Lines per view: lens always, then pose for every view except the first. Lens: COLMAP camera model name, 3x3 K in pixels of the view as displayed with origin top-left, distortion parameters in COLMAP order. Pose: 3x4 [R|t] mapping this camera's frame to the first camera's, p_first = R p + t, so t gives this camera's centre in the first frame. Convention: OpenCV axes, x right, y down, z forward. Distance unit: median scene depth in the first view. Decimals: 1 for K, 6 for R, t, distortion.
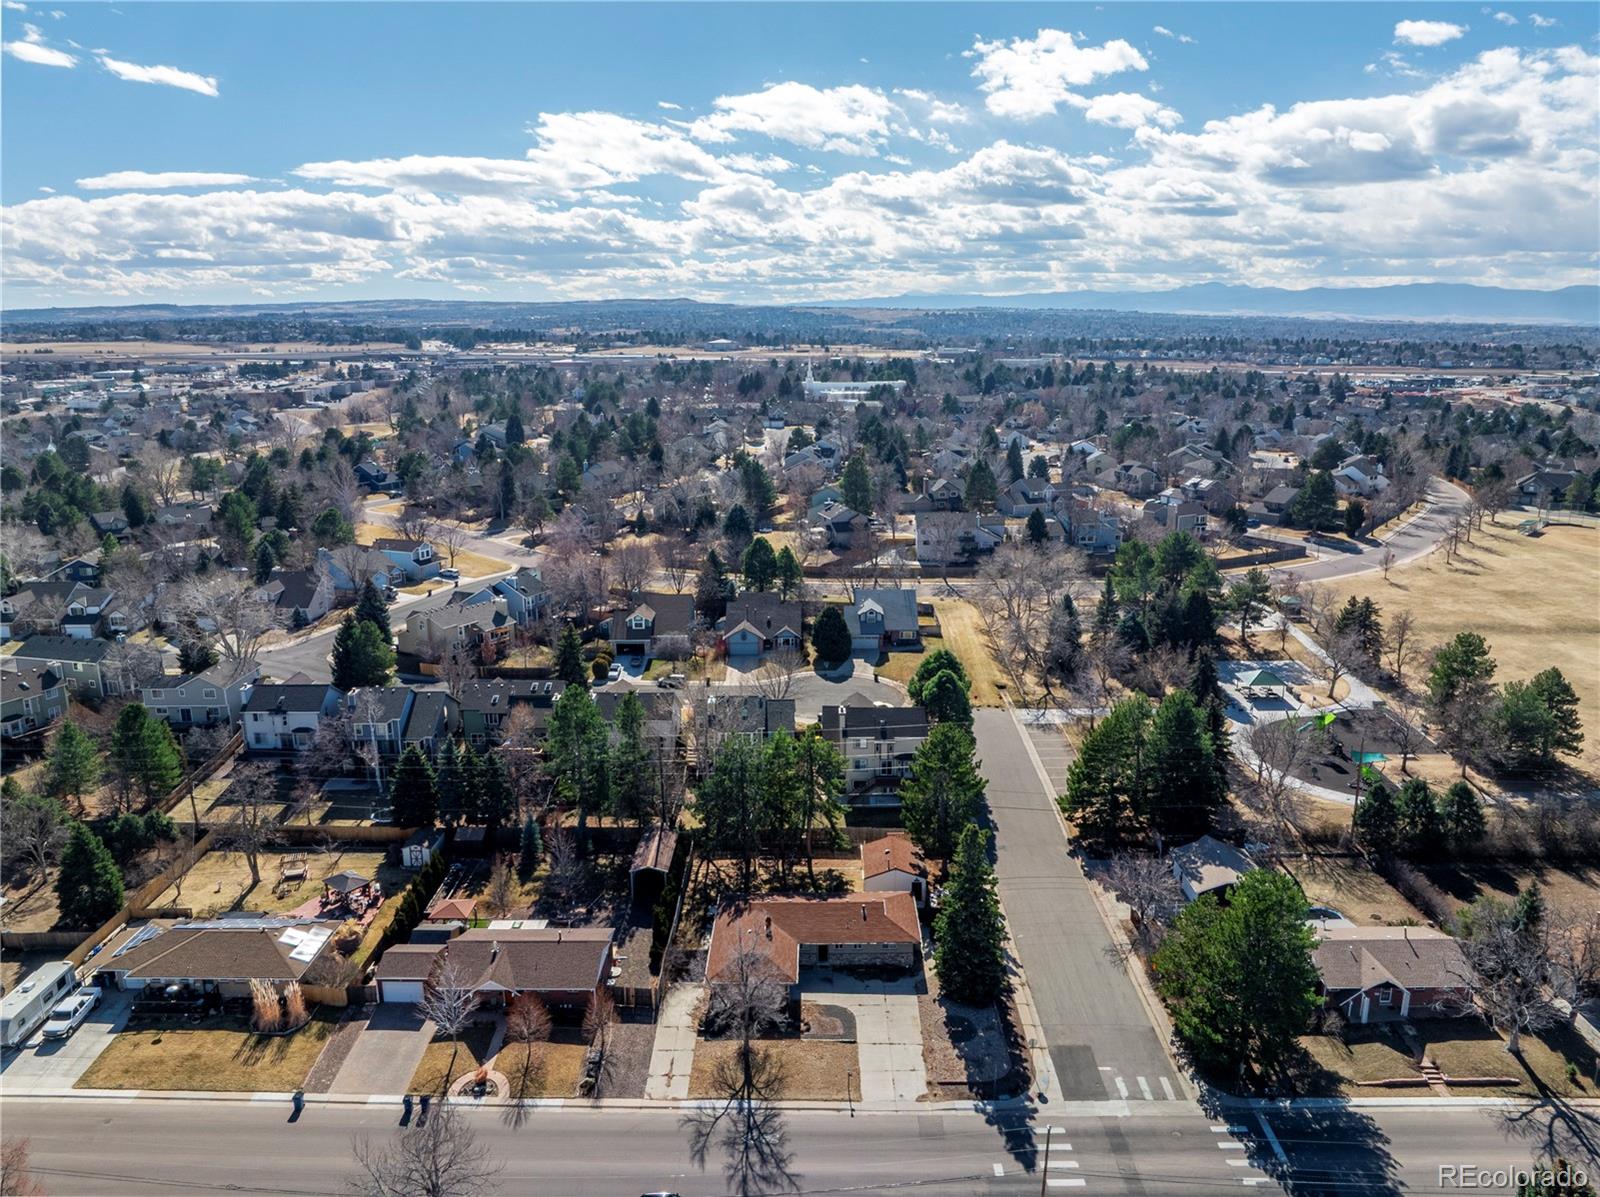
lens RADIAL K [[1157.8, 0, 809.3], [0, 1157.8, 597.5], [0, 0, 1]] dist [-0.040968, 0.008328]
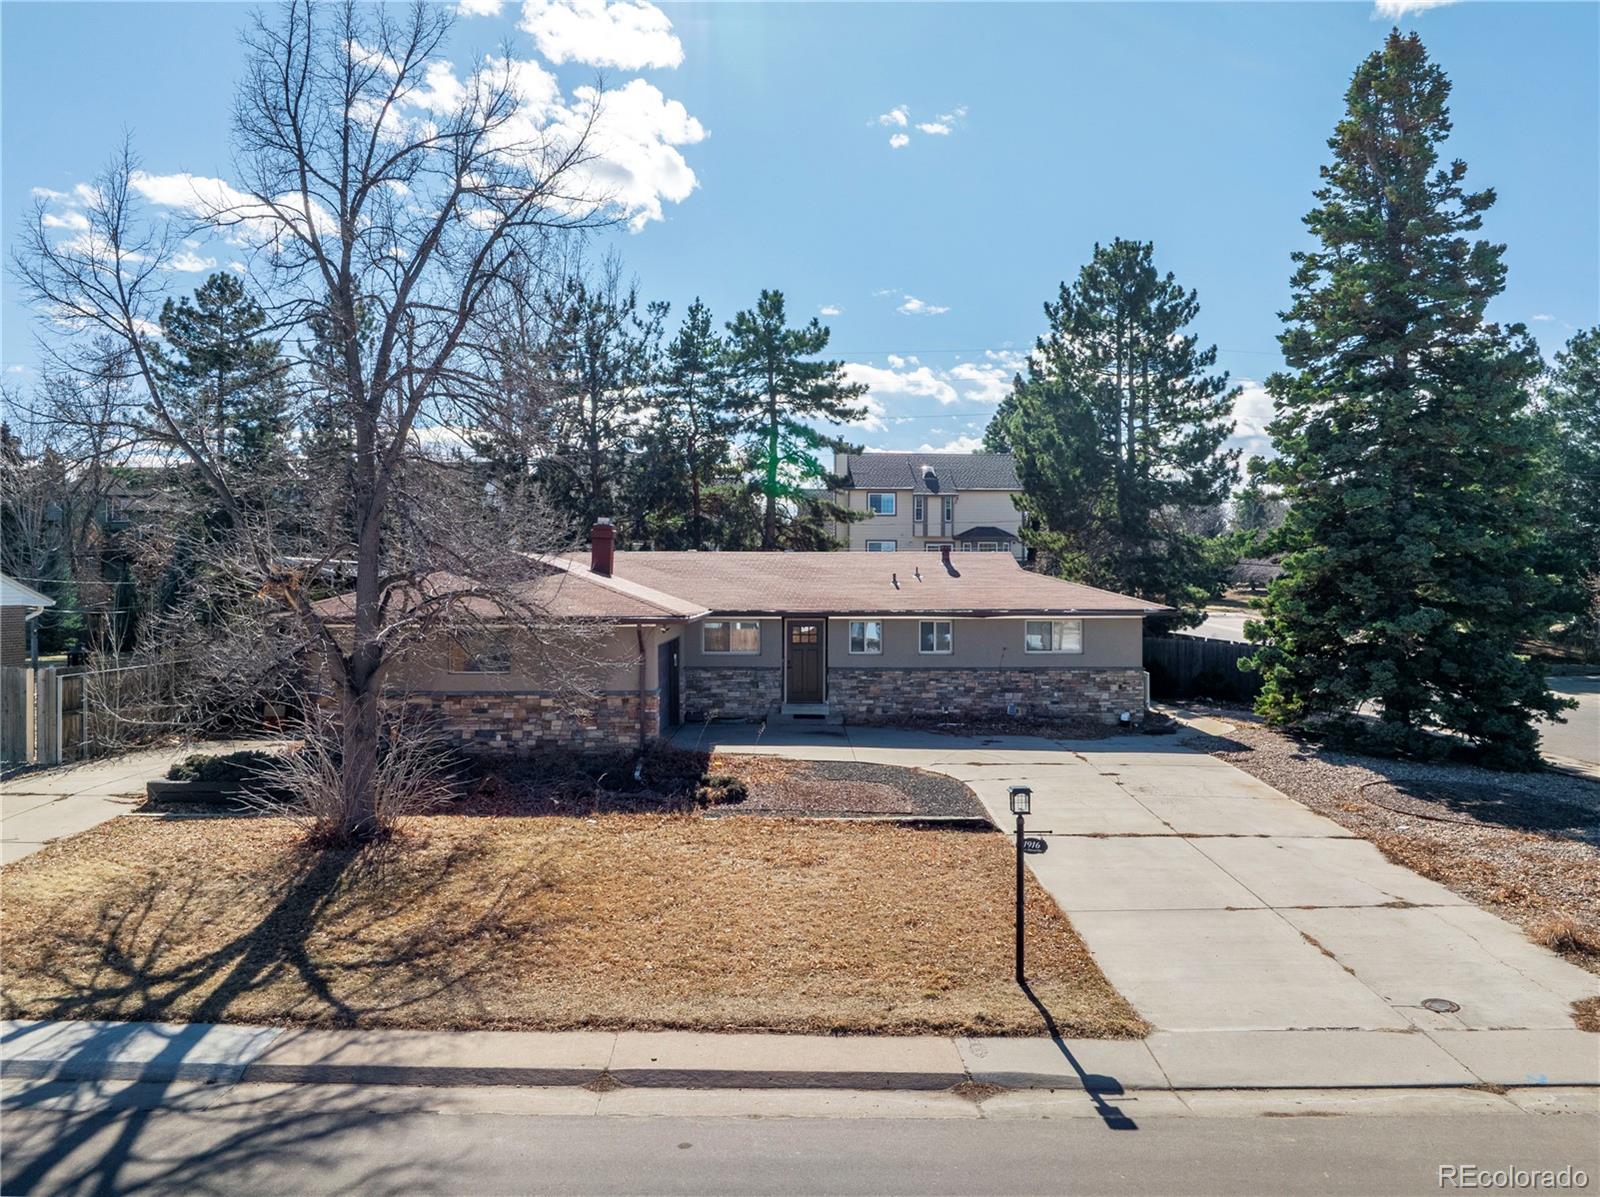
lens RADIAL K [[1157.8, 0, 809.3], [0, 1157.8, 597.5], [0, 0, 1]] dist [-0.040968, 0.008328]
pose [[0.999545, 0.010400, 0.028324, 0.005743], [-0.003359, 0.971239, -0.238083, 0.390201], [-0.029986, 0.237880, 0.970832, 0.807239]]
